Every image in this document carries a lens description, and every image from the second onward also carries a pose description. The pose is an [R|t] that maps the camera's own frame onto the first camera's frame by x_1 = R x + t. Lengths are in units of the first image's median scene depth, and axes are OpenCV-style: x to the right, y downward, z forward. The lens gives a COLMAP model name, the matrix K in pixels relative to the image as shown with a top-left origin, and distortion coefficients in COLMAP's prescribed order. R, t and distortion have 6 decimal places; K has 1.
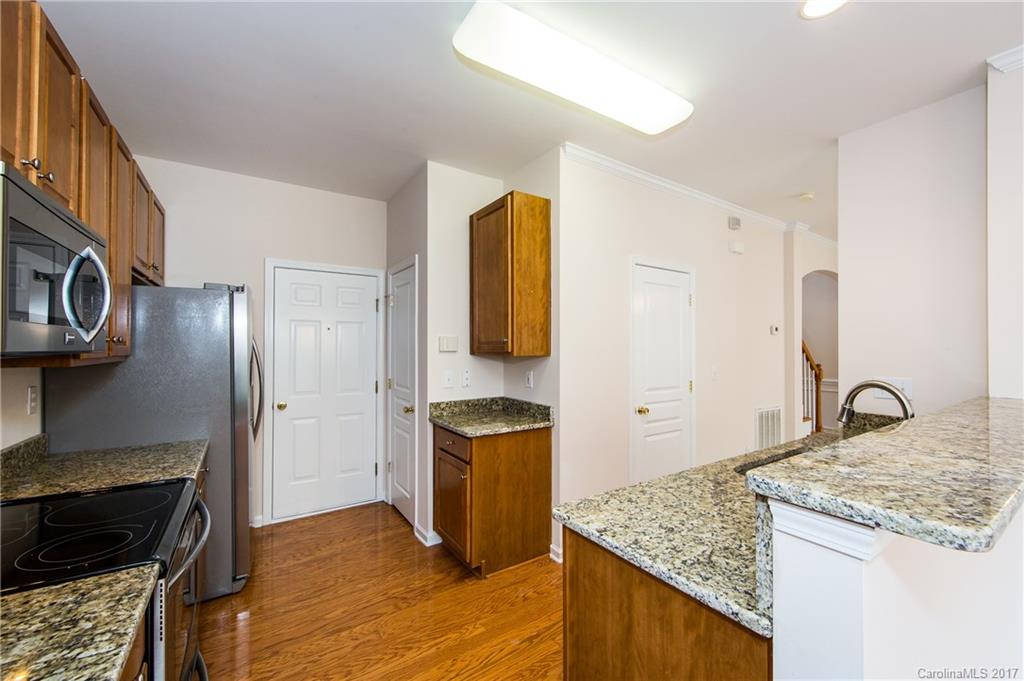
lens RADIAL K [[400.4, 0, 508.0], [0, 400.4, 345.4], [0, 0, 1]] dist [-0.000121, -0.000108]
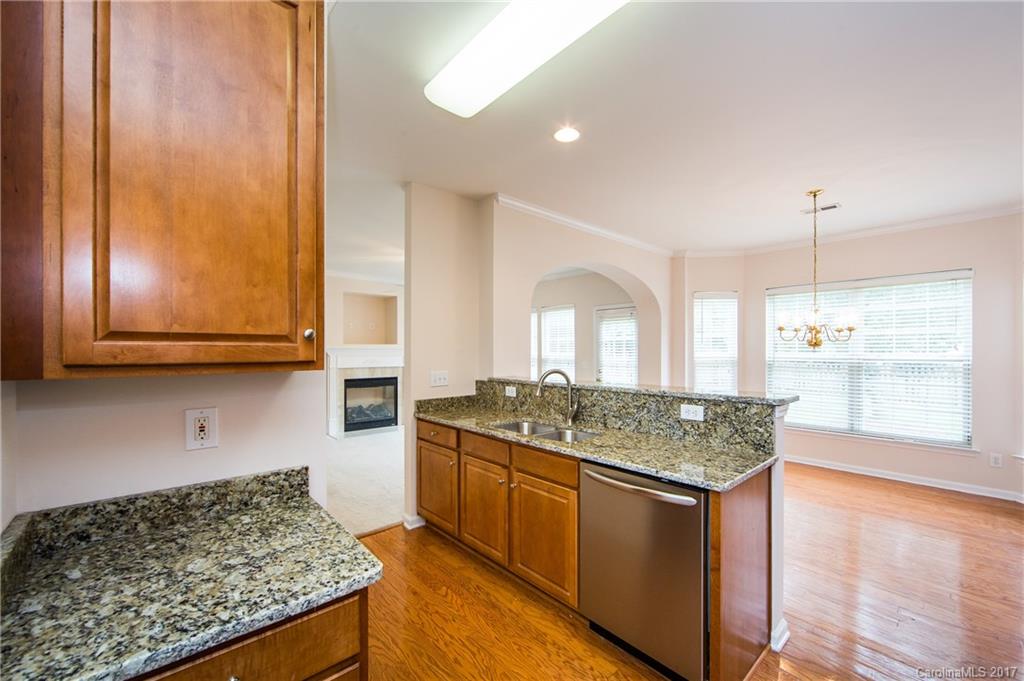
lens RADIAL K [[400.4, 0, 511.1], [0, 400.4, 348.4], [0, 0, 1]] dist [-0.000121, -0.000108]
pose [[-0.162349, 0.012154, 0.986658, -0.430570], [-0.002488, 0.999916, -0.012727, 0.008804], [-0.986730, -0.004521, -0.162306, 0.814890]]
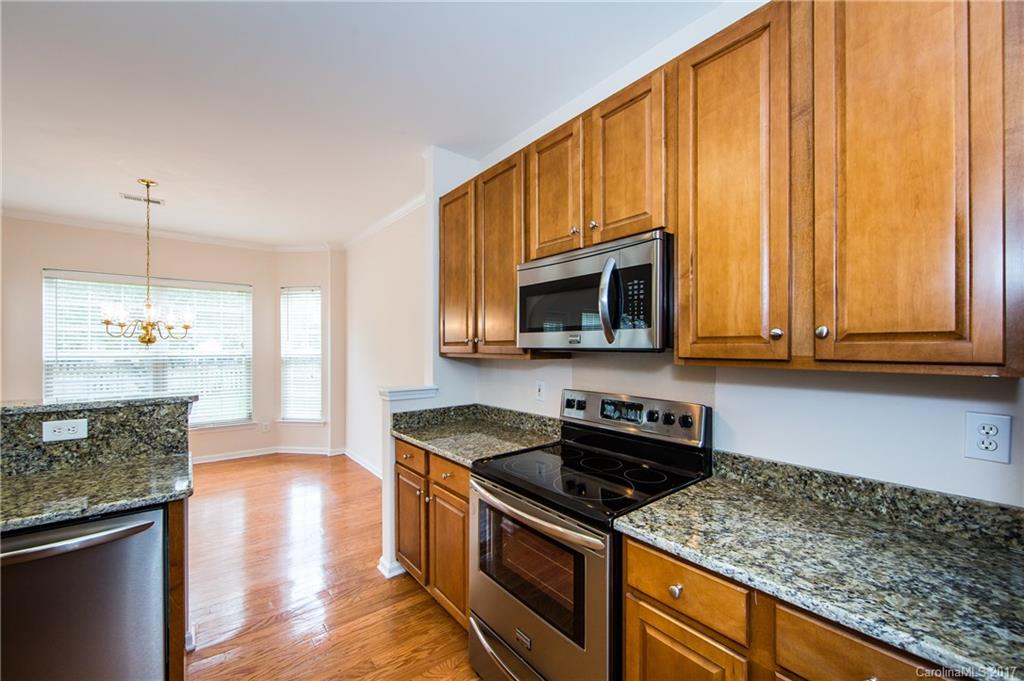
lens RADIAL K [[400.4, 0, 514.8], [0, 400.4, 344.2], [0, 0, 1]] dist [-0.000121, -0.000108]
pose [[-0.994711, 0.005336, -0.102579, -0.303597], [0.006655, 0.999899, -0.012520, 0.009495], [0.102502, -0.013136, -0.994646, 0.997436]]
